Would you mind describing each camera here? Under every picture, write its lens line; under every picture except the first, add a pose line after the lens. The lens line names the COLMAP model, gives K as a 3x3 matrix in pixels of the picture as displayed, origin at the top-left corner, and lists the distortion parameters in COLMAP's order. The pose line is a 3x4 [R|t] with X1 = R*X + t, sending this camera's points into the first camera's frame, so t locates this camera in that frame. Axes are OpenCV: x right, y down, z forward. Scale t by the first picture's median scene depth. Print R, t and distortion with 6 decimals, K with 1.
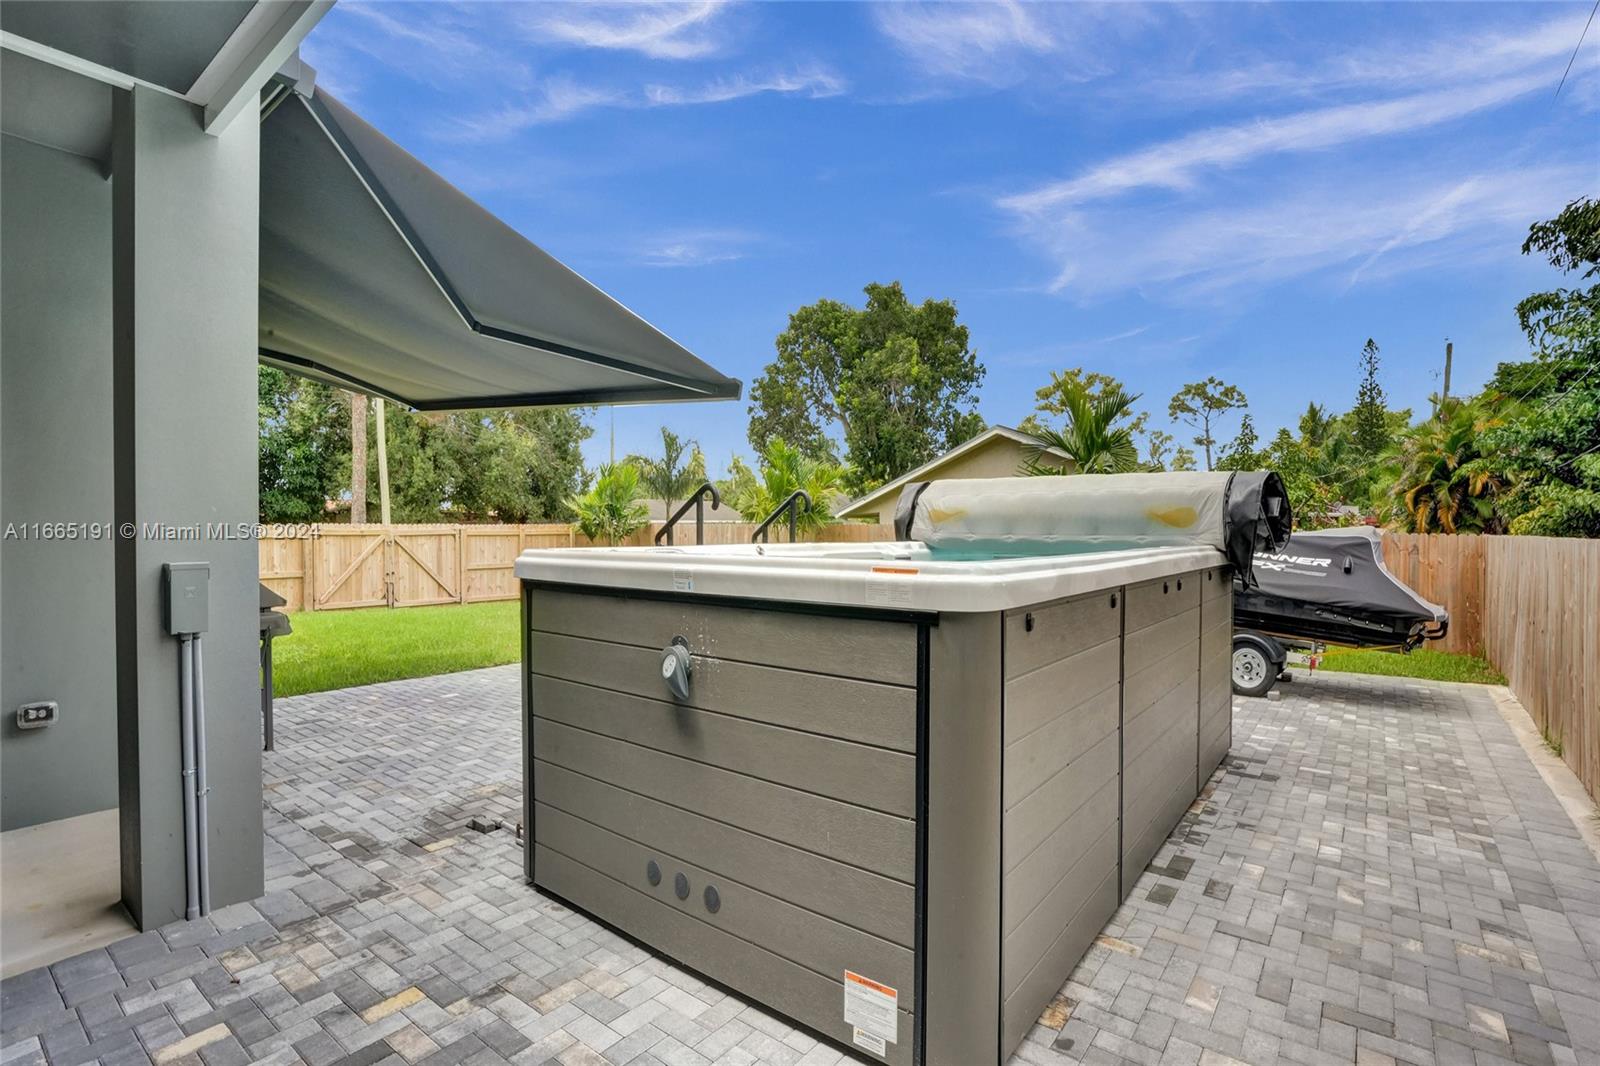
lens RADIAL K [[761.2, 0, 792.8], [0, 761.2, 559.2], [0, 0, 1]] dist [-0.066150, 0.021265]
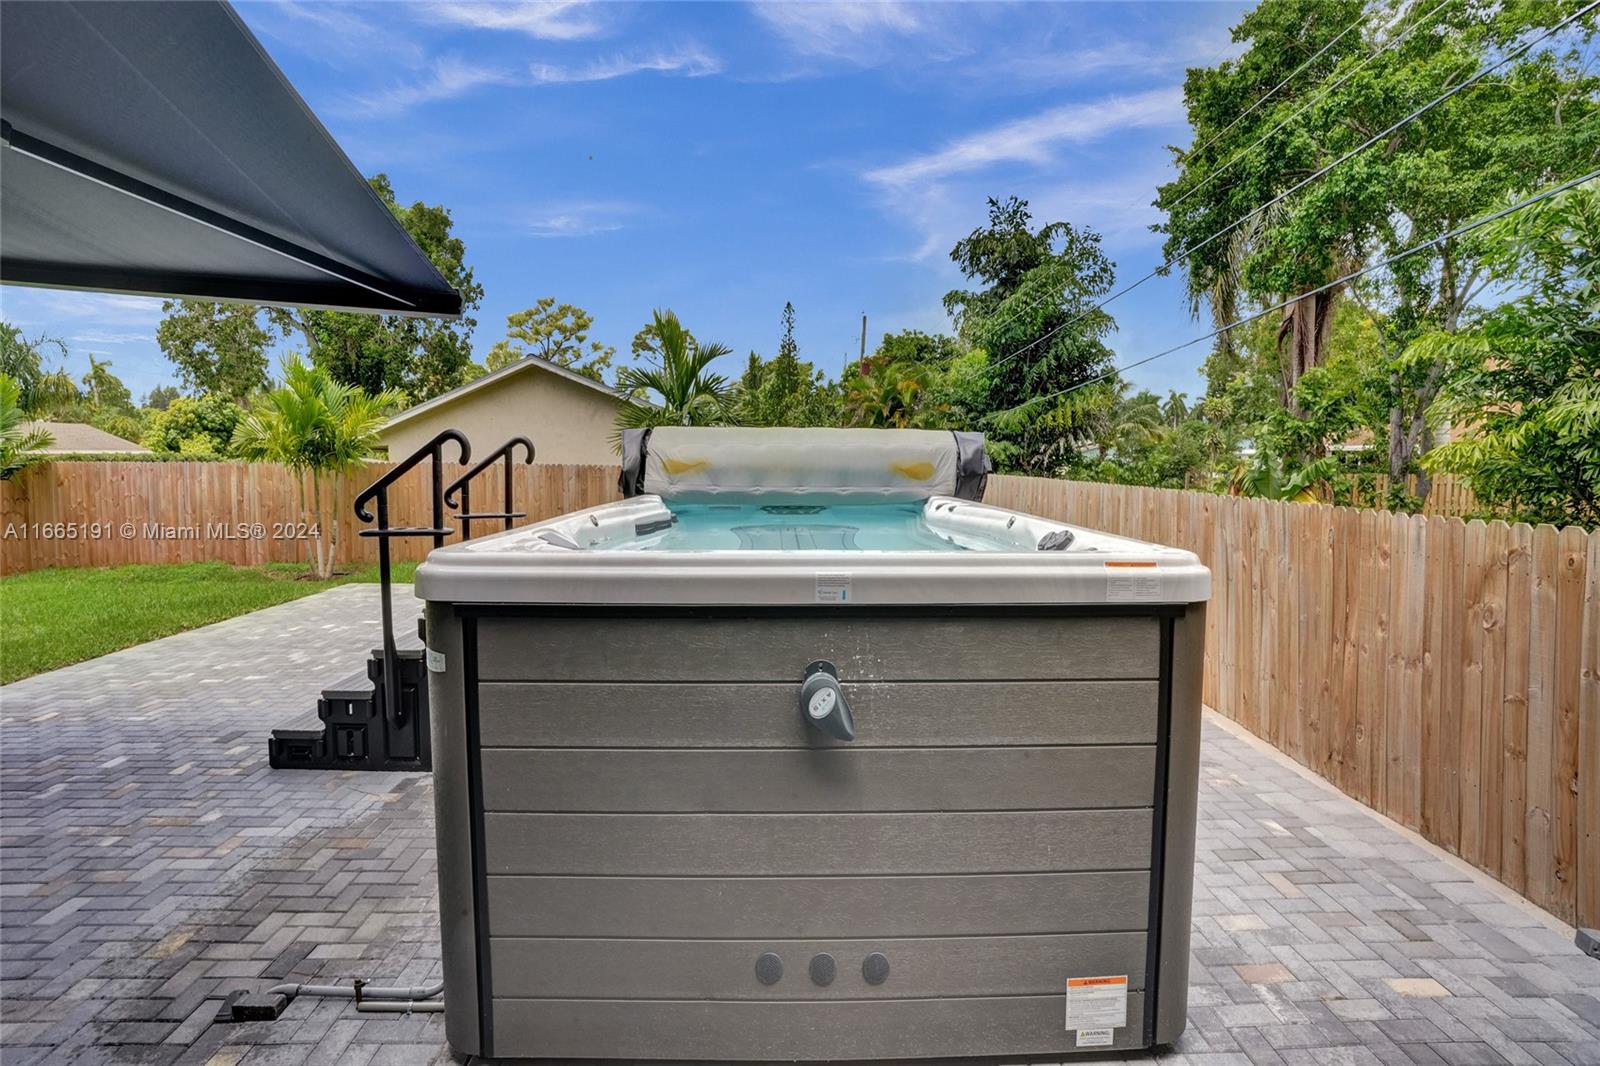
lens RADIAL K [[762.1, 0, 801.1], [0, 762.1, 527.3], [0, 0, 1]] dist [-0.071242, 0.025984]
pose [[0.768005, -0.055700, 0.638017, -0.325365], [0.022890, 0.997962, 0.059571, -0.040339], [-0.640034, -0.031147, 0.767715, 0.214647]]
